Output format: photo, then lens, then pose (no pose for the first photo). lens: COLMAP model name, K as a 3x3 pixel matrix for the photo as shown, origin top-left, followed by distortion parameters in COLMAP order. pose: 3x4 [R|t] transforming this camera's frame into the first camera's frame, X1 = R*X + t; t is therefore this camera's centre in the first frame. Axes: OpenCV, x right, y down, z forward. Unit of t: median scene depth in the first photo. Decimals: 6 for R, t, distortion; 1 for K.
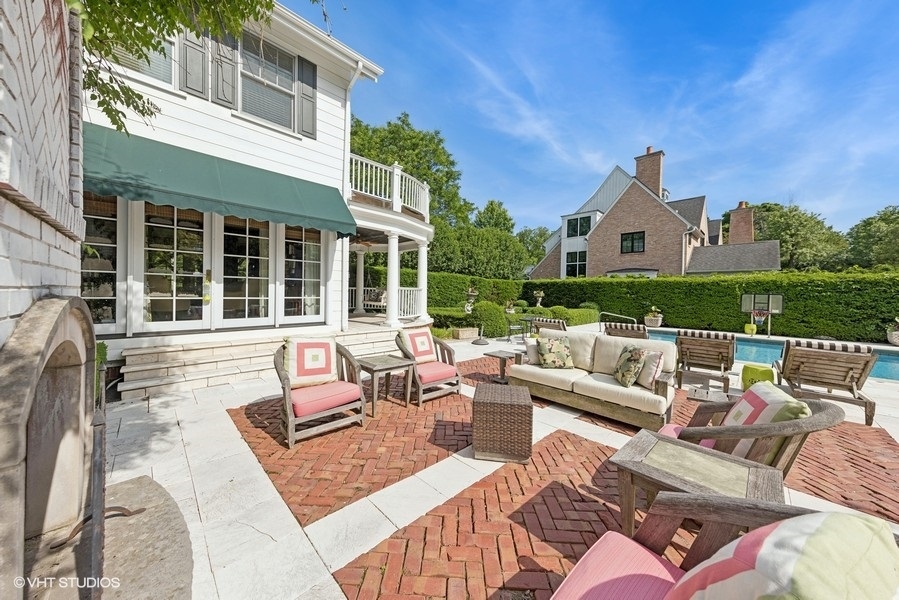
lens RADIAL K [[309.2, 0, 443.8], [0, 309.2, 296.9], [0, 0, 1]] dist [-0.000752, -0.000189]
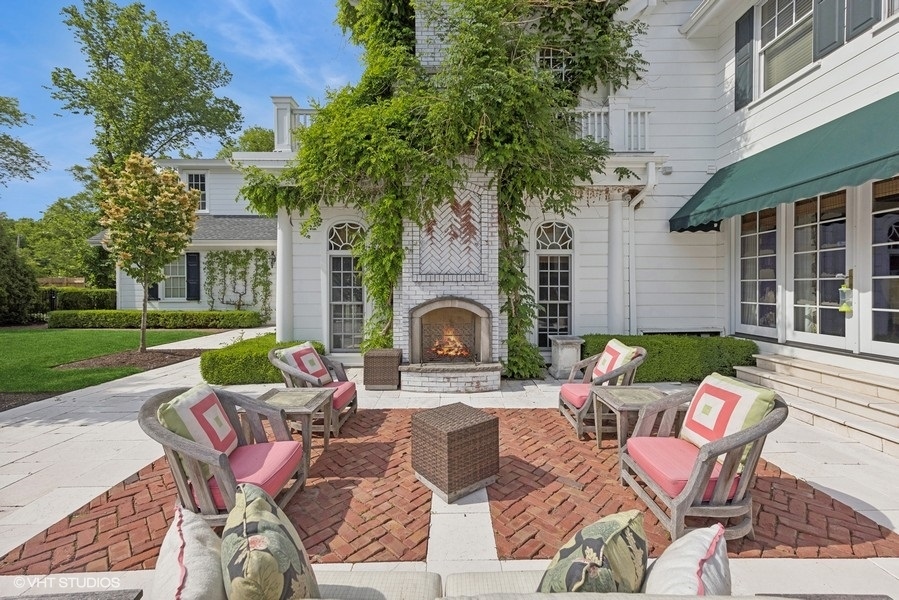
lens RADIAL K [[357.9, 0, 452.8], [0, 357.9, 286.6], [0, 0, 1]] dist [0.013663, 0.000217]
pose [[-0.686343, -0.011595, -0.727185, 0.506860], [-0.007819, 0.999933, -0.008564, -0.033151], [0.727236, -0.000192, -0.686388, 0.892634]]
